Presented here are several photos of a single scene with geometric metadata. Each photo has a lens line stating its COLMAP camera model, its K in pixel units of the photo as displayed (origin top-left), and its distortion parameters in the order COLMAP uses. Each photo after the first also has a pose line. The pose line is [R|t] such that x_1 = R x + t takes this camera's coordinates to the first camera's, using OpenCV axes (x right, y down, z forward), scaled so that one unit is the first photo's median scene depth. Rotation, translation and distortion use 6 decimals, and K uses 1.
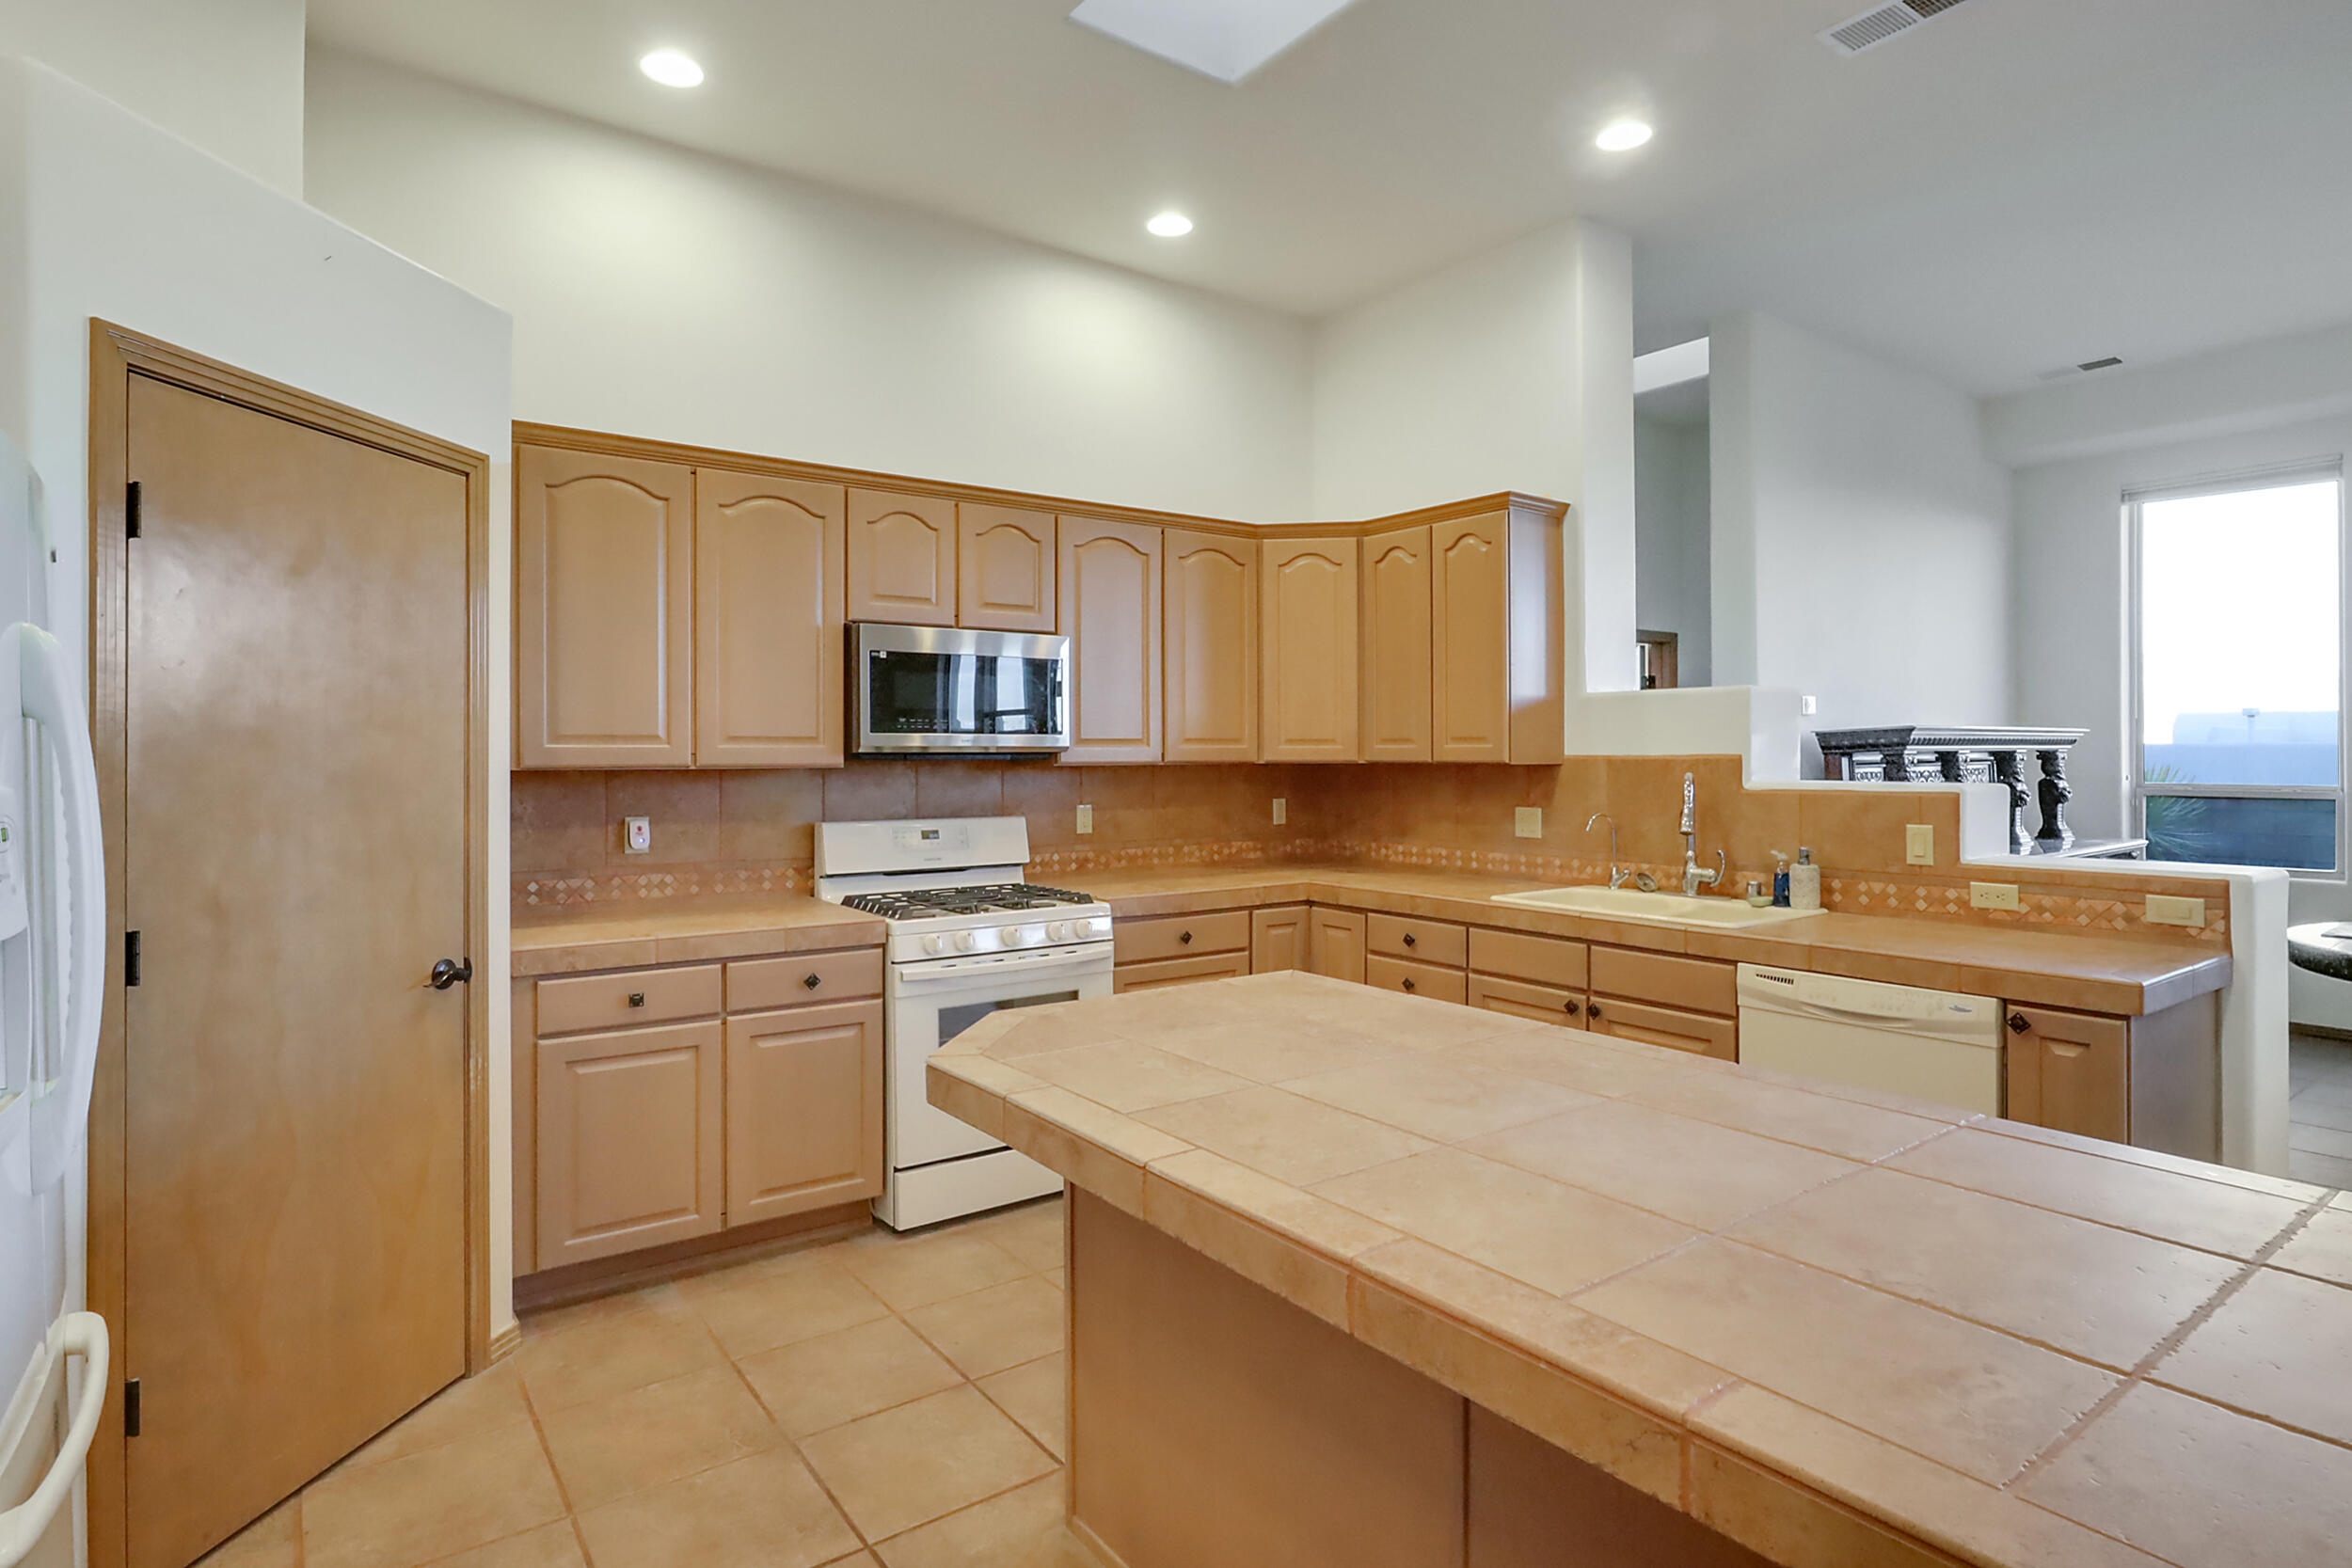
lens RADIAL K [[1204.5, 0, 1175.1], [0, 1204.5, 760.7], [0, 0, 1]] dist [-0.016961, 0.006287]
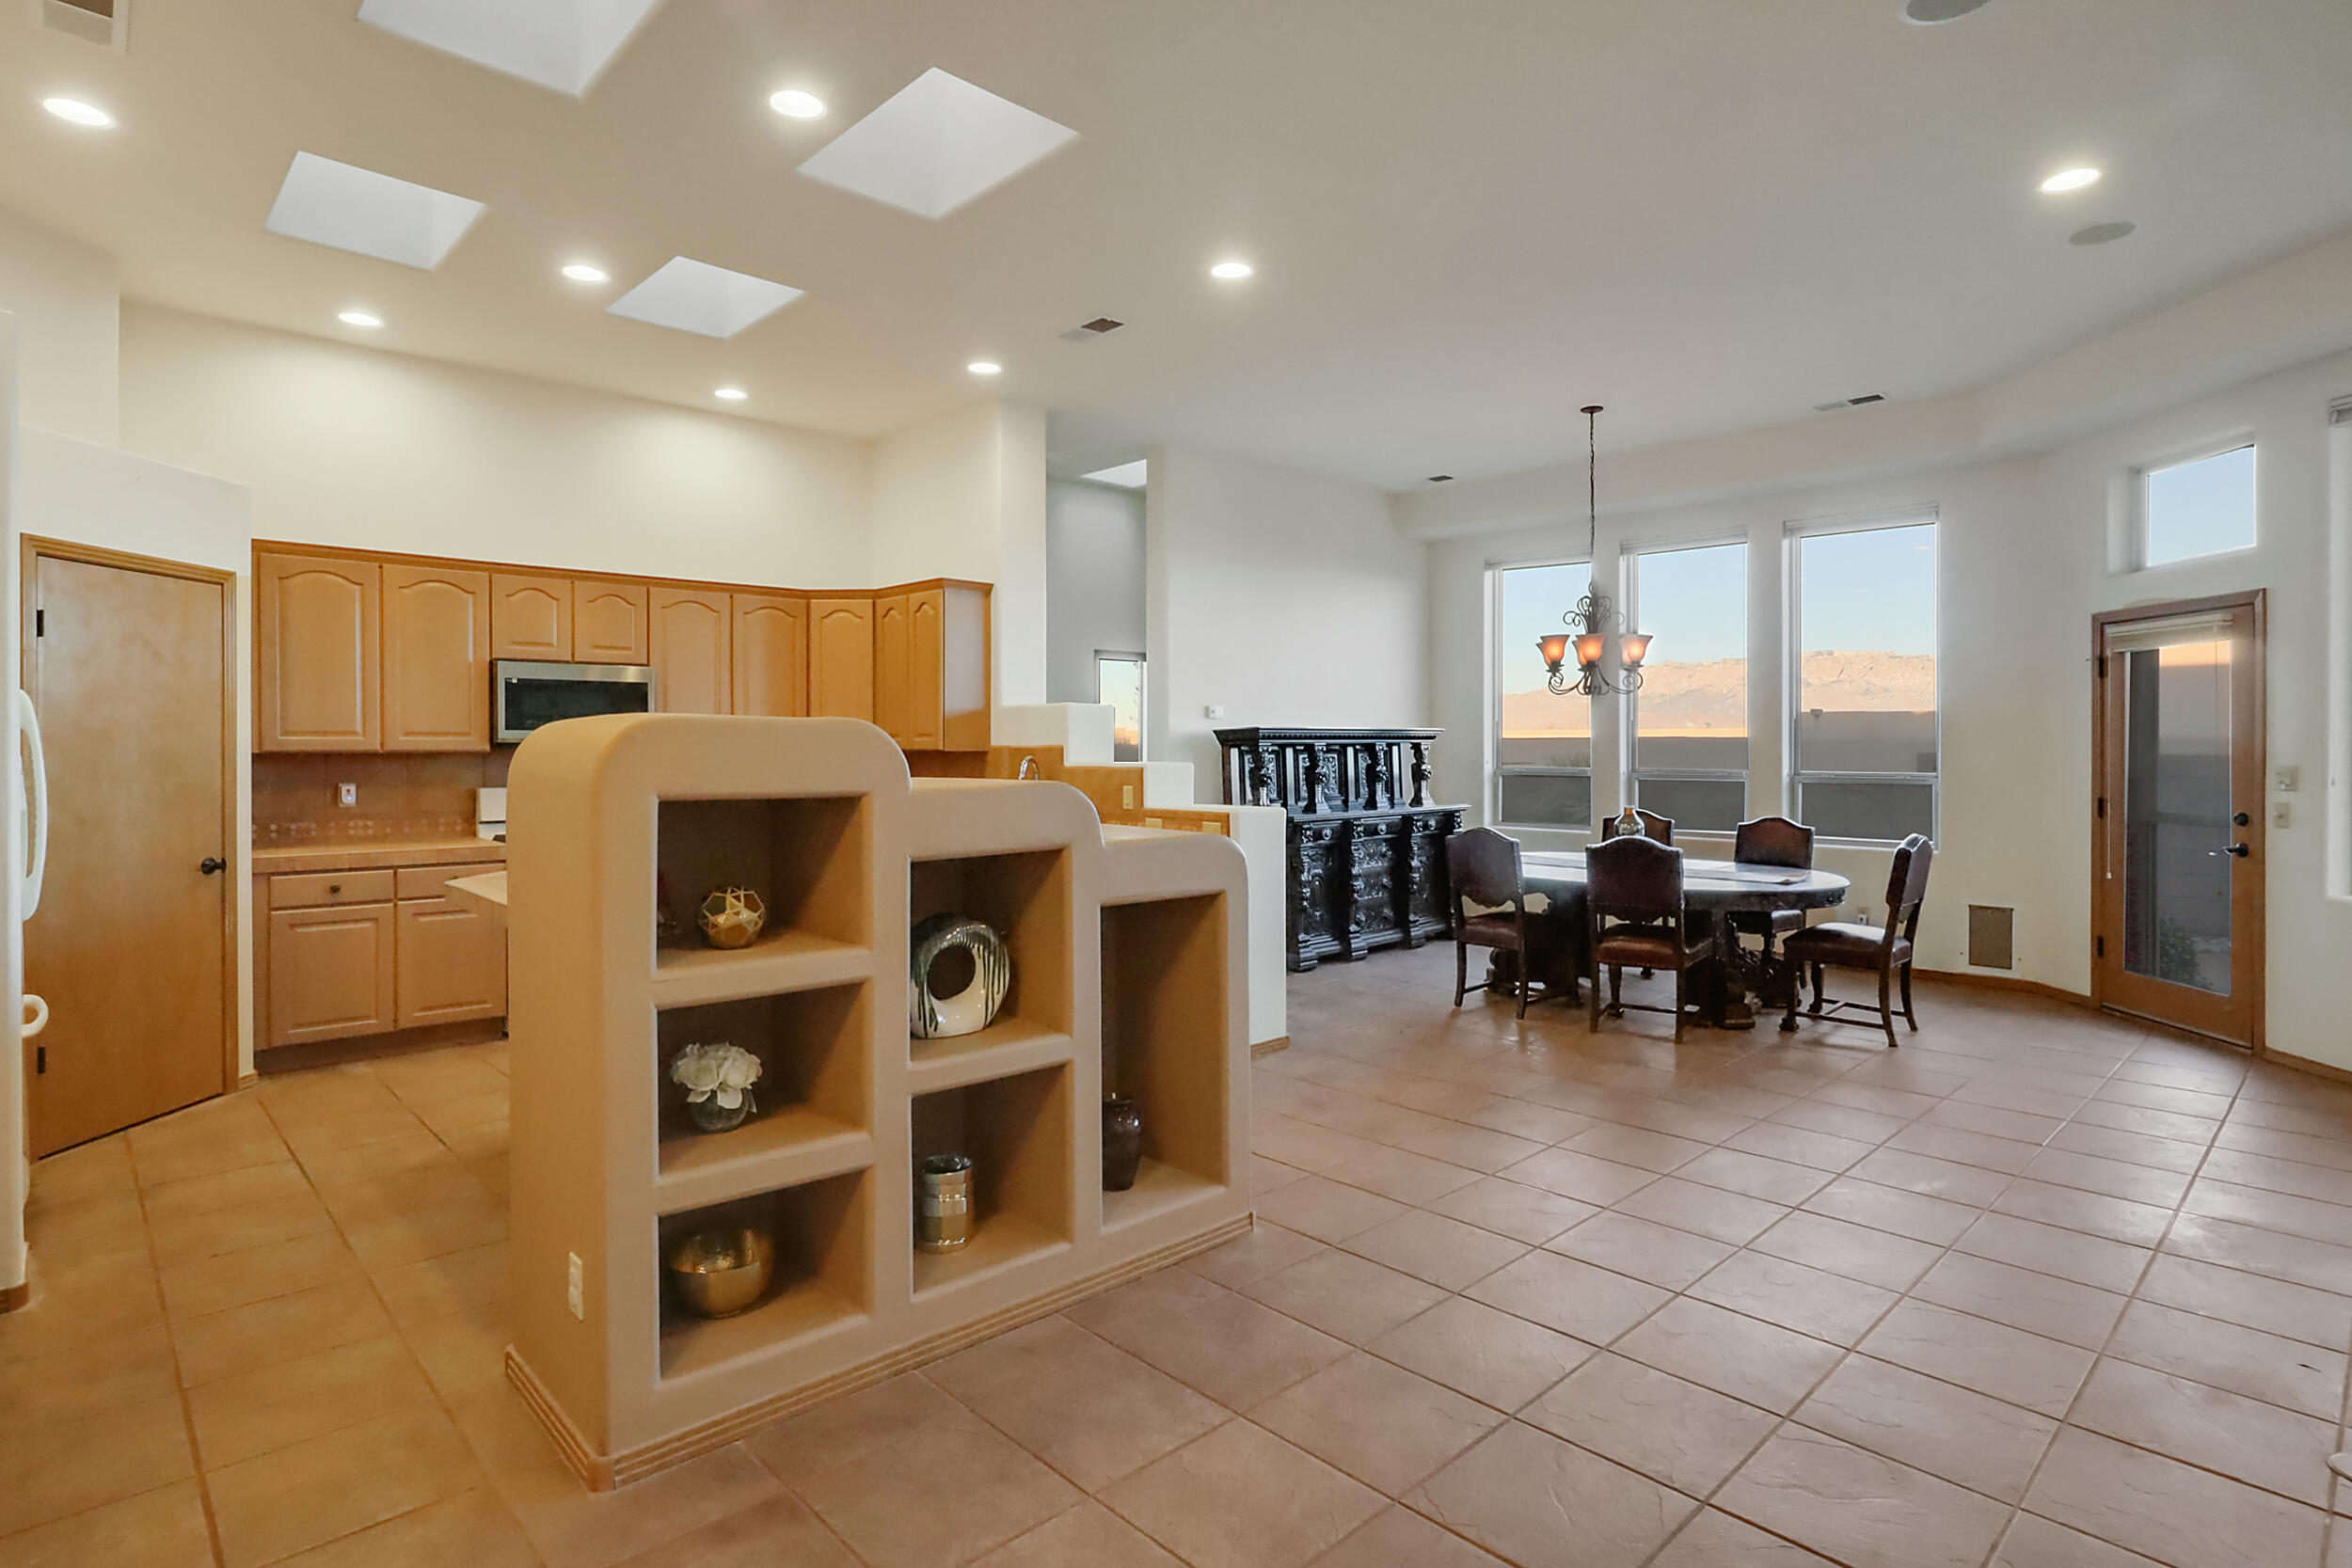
lens RADIAL K [[1204.5, 0, 1174.1], [0, 1204.5, 760.8], [0, 0, 1]] dist [-0.016961, 0.006287]
pose [[0.992895, 0.000896, 0.118989, 0.429346], [-0.001814, 0.999969, 0.007607, 0.003877], [-0.118979, -0.007769, 0.992866, -0.664519]]
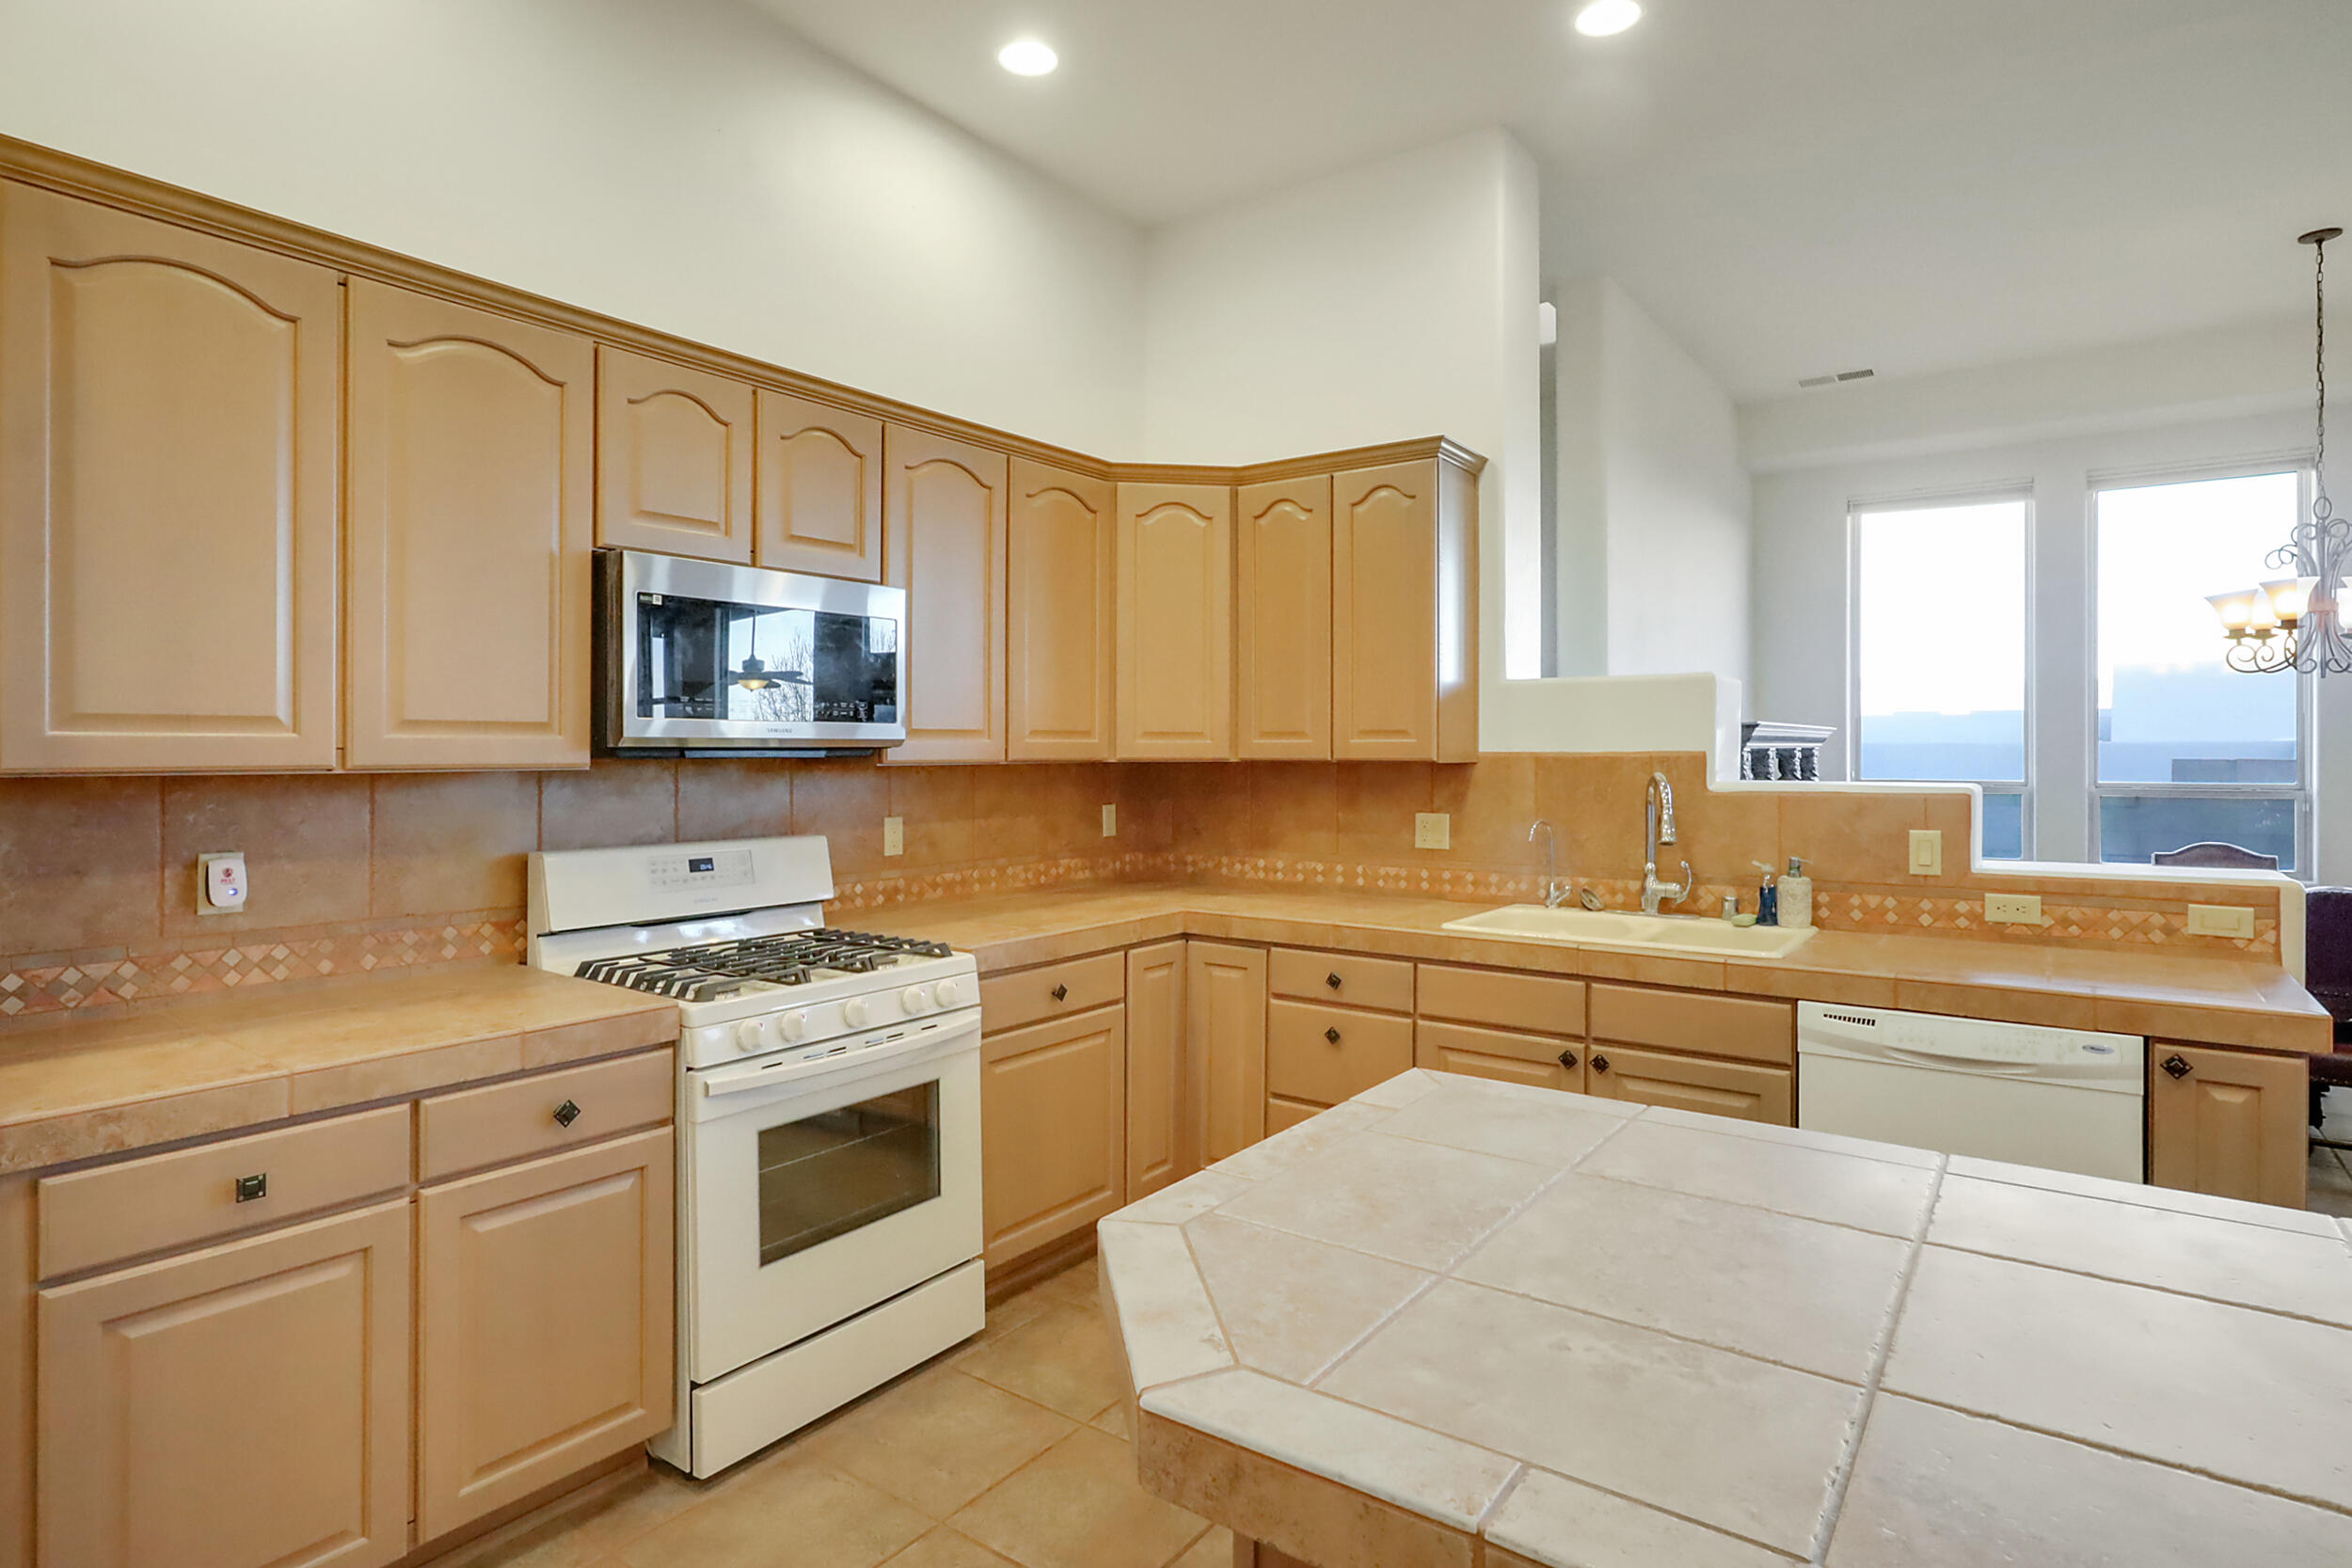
lens RADIAL K [[1204.5, 0, 1149.1], [0, 1204.5, 751.9], [0, 0, 1]] dist [-0.016961, 0.006287]
pose [[0.956702, 0.000947, 0.291069, -0.175269], [0.000576, 0.999987, -0.005145, -0.000452], [-0.291070, 0.005090, 0.956688, 0.286715]]
